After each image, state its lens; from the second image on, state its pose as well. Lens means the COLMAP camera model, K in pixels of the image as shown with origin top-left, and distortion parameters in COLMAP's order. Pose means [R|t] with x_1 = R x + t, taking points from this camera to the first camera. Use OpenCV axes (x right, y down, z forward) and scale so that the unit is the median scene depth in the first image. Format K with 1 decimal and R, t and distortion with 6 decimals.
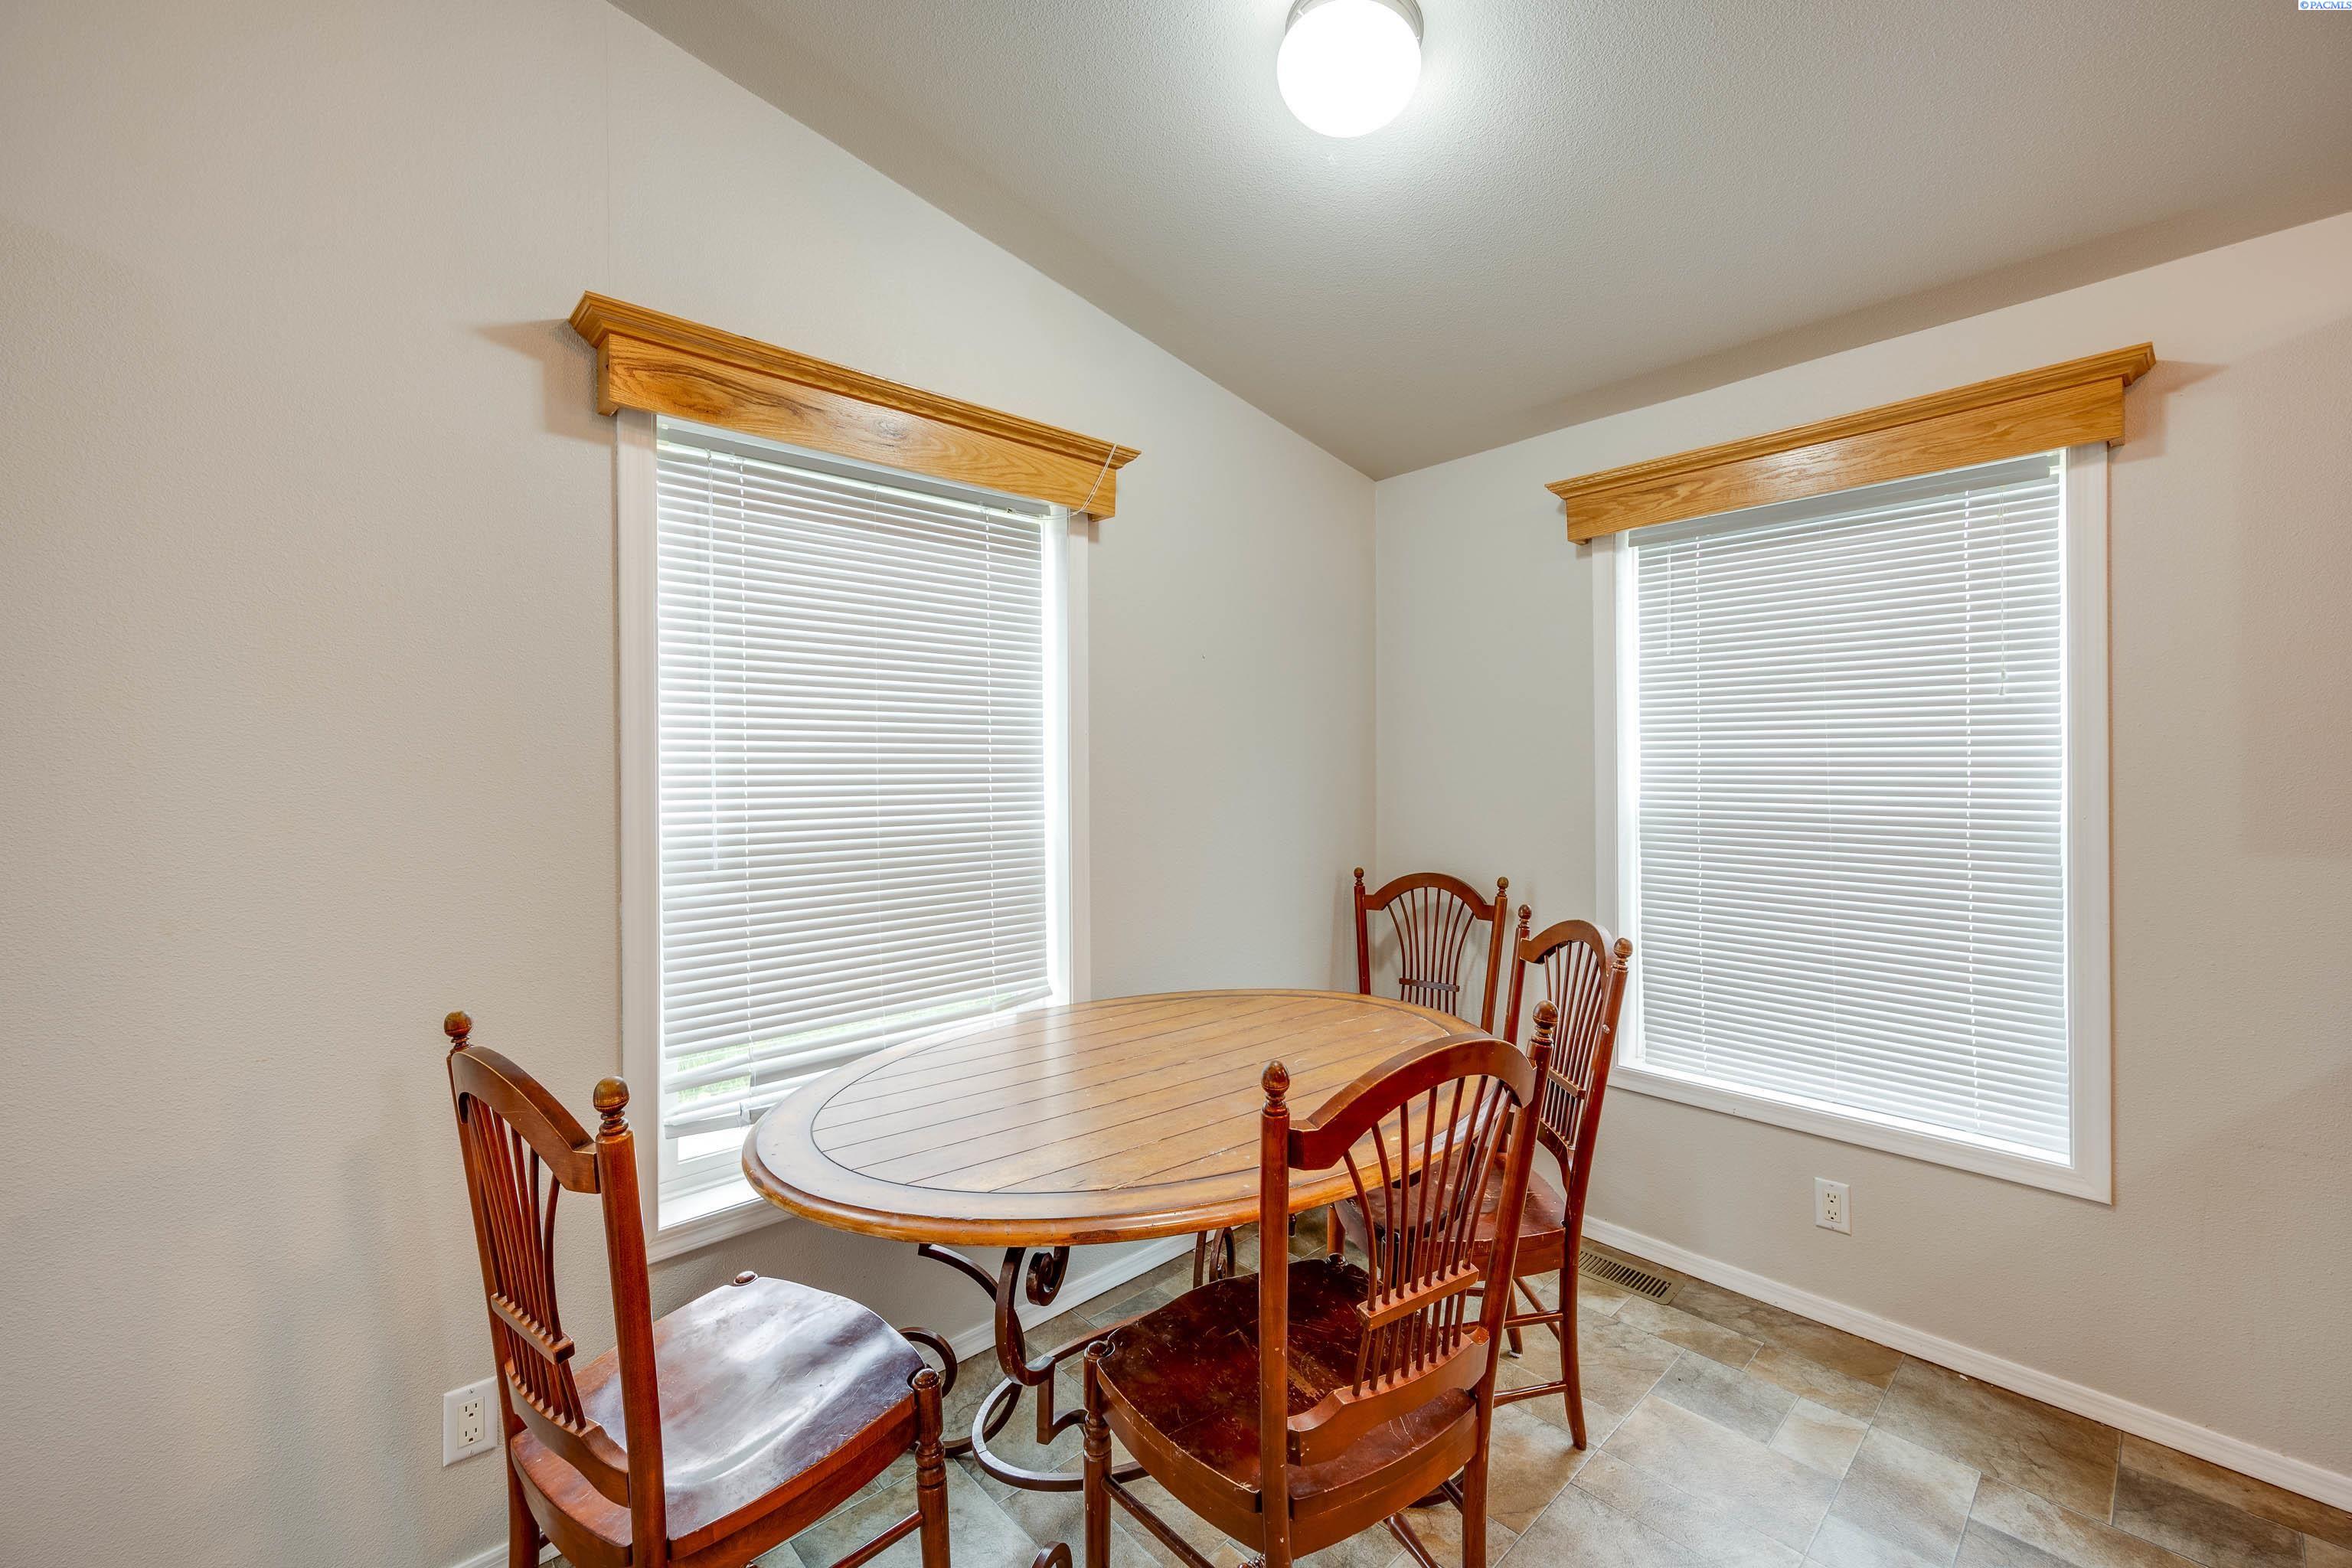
lens RADIAL K [[942.2, 0, 1175.4], [0, 942.2, 776.3], [0, 0, 1]] dist [-0.002077, -0.000331]
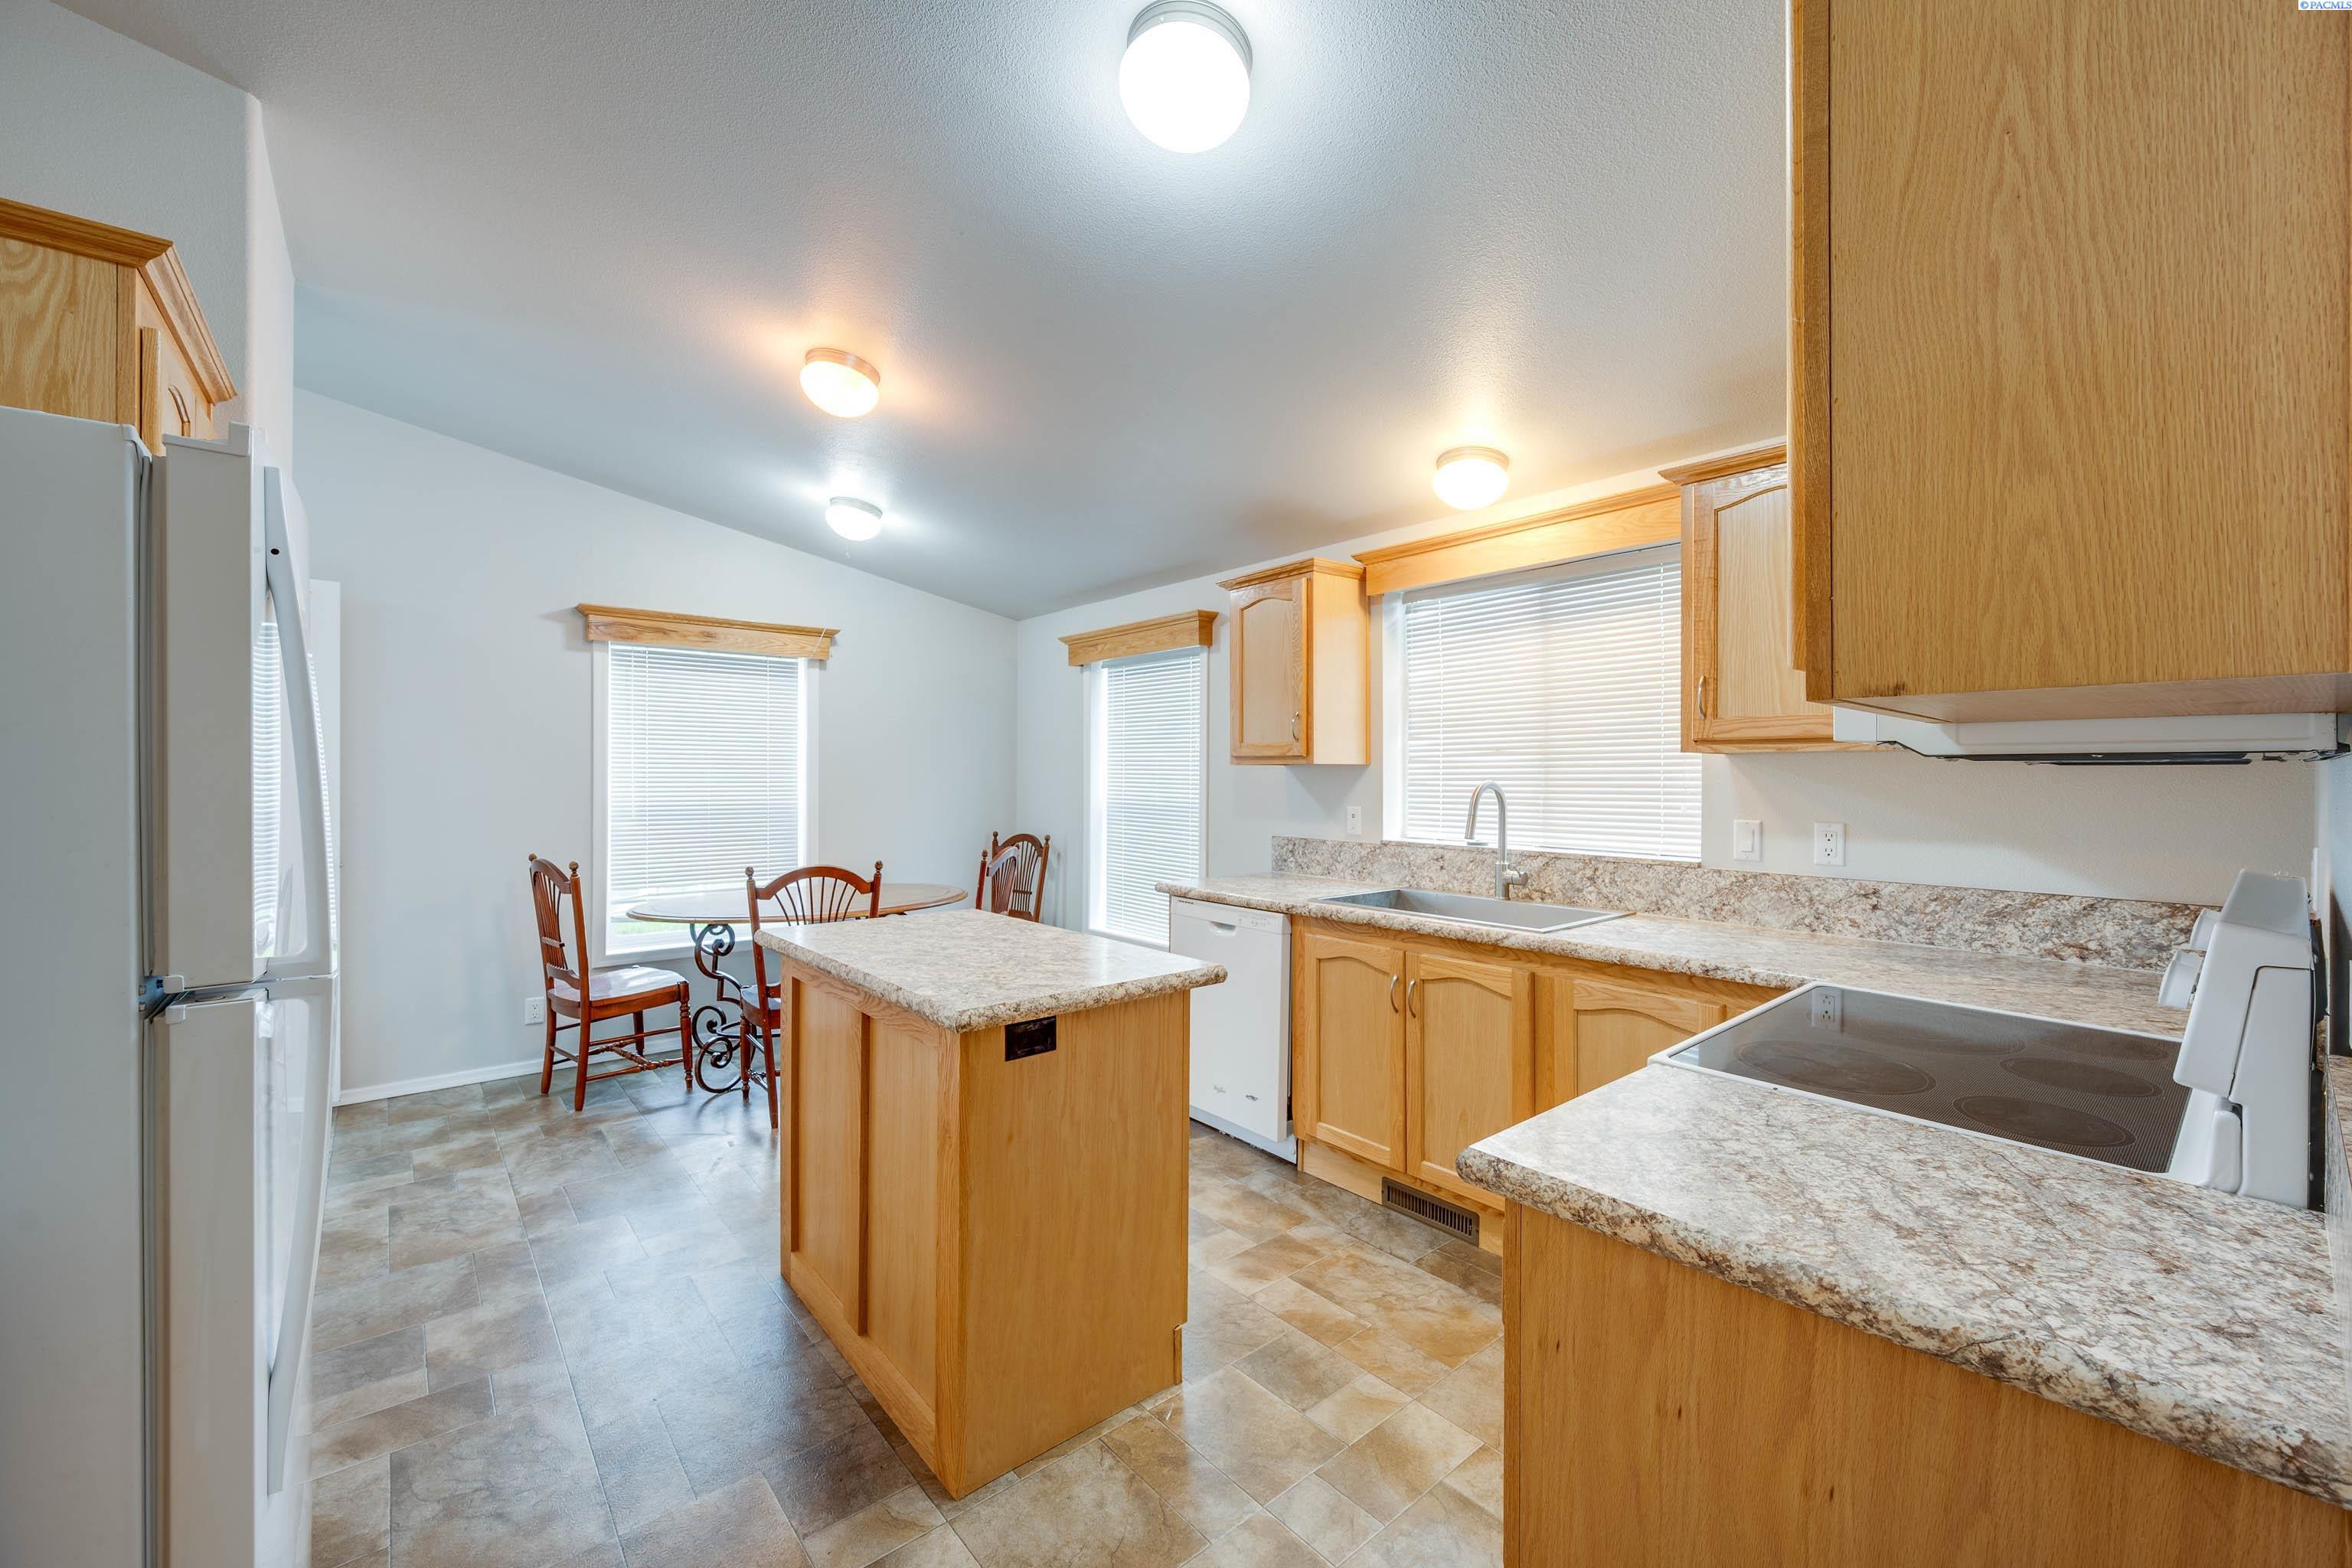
lens RADIAL K [[942.2, 0, 1175.4], [0, 942.2, 776.3], [0, 0, 1]] dist [-0.002077, -0.000331]
pose [[0.999148, 0.010219, -0.039984, 1.152268], [-0.010550, 0.999912, -0.008069, -0.003465], [0.039898, 0.008484, 0.999168, -1.573522]]
